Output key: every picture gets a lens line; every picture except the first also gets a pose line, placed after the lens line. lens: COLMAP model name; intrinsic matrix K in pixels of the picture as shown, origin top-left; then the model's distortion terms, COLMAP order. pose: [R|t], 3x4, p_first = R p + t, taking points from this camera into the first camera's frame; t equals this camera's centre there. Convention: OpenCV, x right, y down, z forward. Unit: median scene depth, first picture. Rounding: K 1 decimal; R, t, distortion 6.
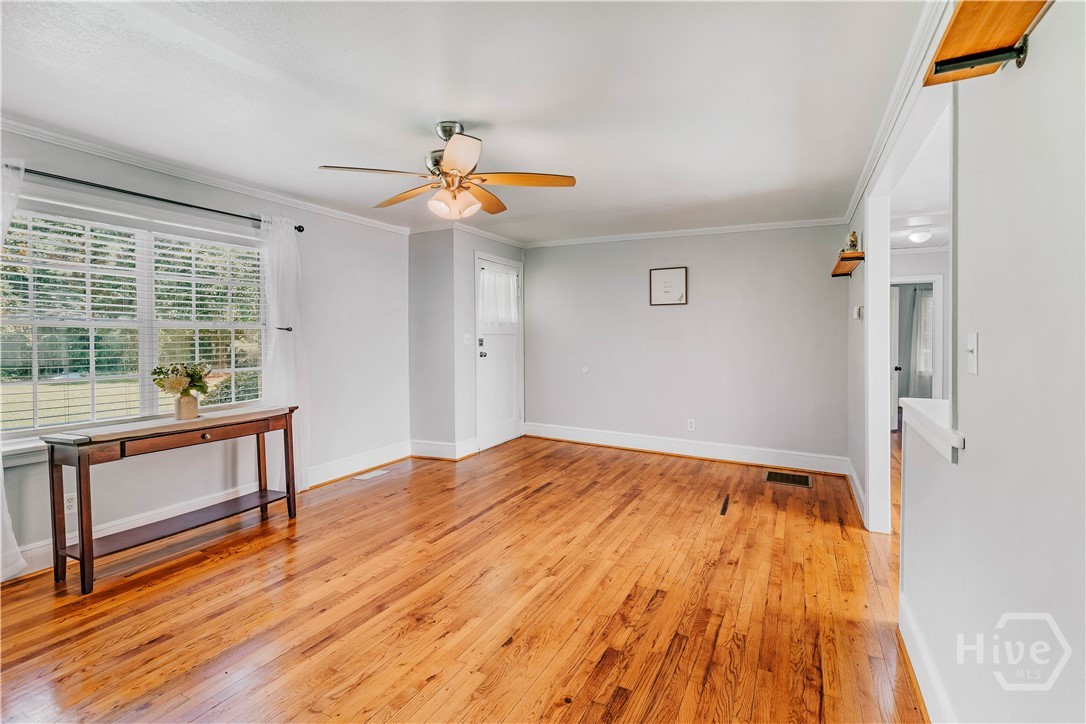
lens RADIAL K [[503.9, 0, 546.1], [0, 503.9, 354.3], [0, 0, 1]] dist [0.000357, 0.000157]
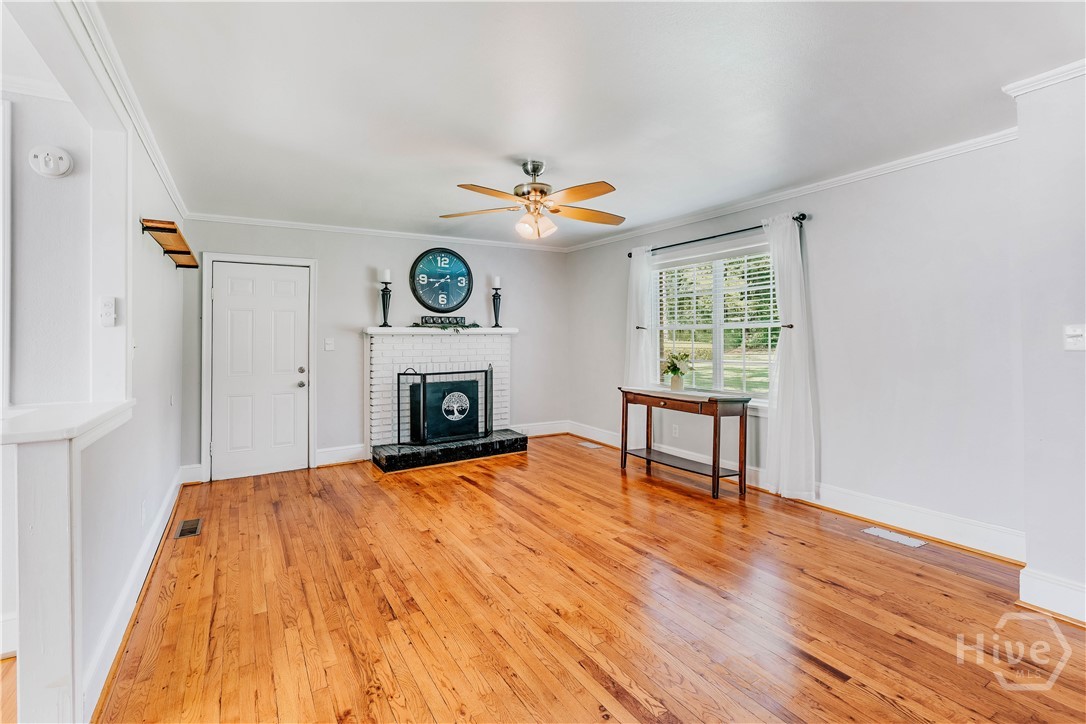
lens RADIAL K [[503.9, 0, 553.2], [0, 503.9, 331.3], [0, 0, 1]] dist [0.000357, 0.000157]
pose [[-0.520121, -0.000432, -0.854092, 0.859448], [-0.018787, 0.999764, 0.010935, -0.064099], [0.853886, 0.021733, -0.520006, 1.724504]]
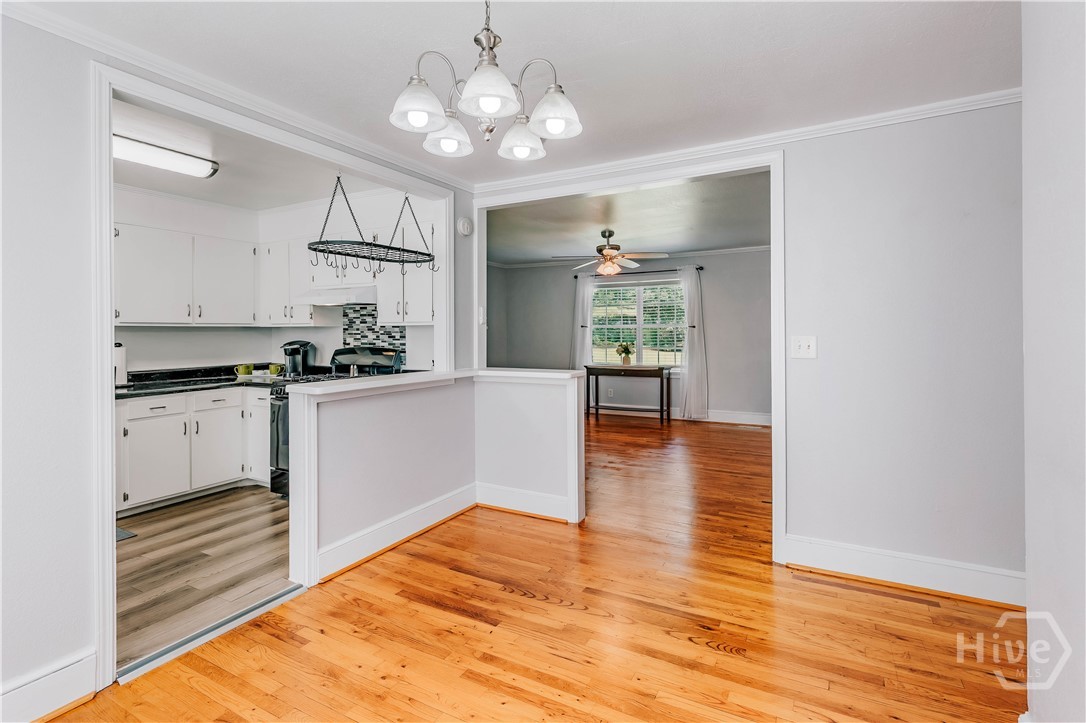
lens RADIAL K [[503.9, 0, 557.8], [0, 503.9, 334.9], [0, 0, 1]] dist [0.000357, 0.000157]
pose [[-0.027926, 0.008056, -0.999578, 2.040376], [-0.027884, 0.999572, 0.008835, -0.034256], [0.999221, 0.028119, -0.027689, 0.841150]]
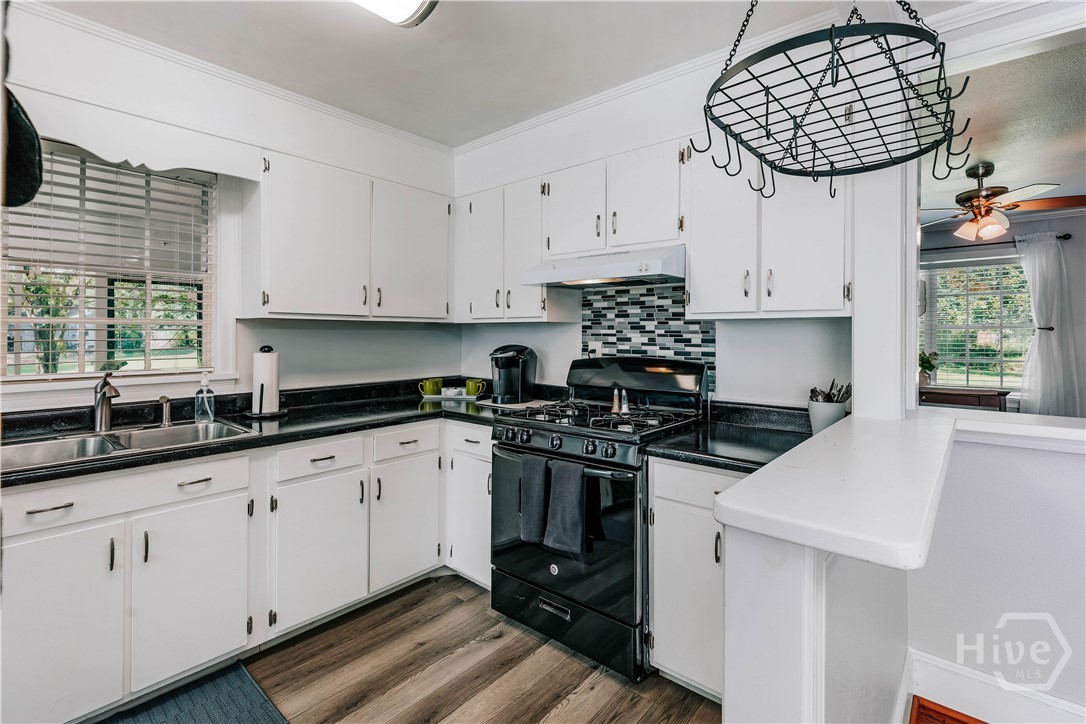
lens RADIAL K [[503.9, 0, 559.0], [0, 503.9, 336.4], [0, 0, 1]] dist [0.000357, 0.000157]
pose [[-0.239956, 0.002490, -0.970781, 1.351162], [-0.035581, 0.999302, 0.011358, -0.007572], [0.970132, 0.037267, -0.239700, 0.238306]]
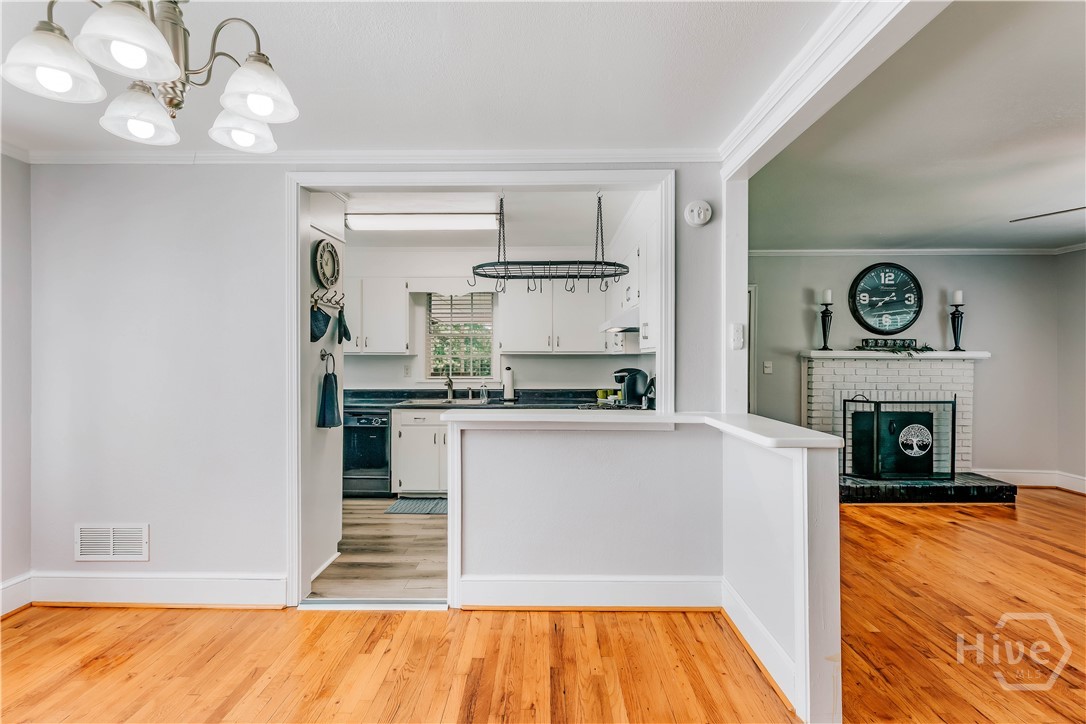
lens RADIAL K [[503.9, 0, 542.1], [0, 503.9, 359.9], [0, 0, 1]] dist [0.000357, 0.000157]
pose [[-0.895692, -0.000733, -0.444674, 1.333423], [-0.015867, 0.999415, 0.030312, -0.051202], [0.444391, 0.034206, -0.895180, 1.331252]]
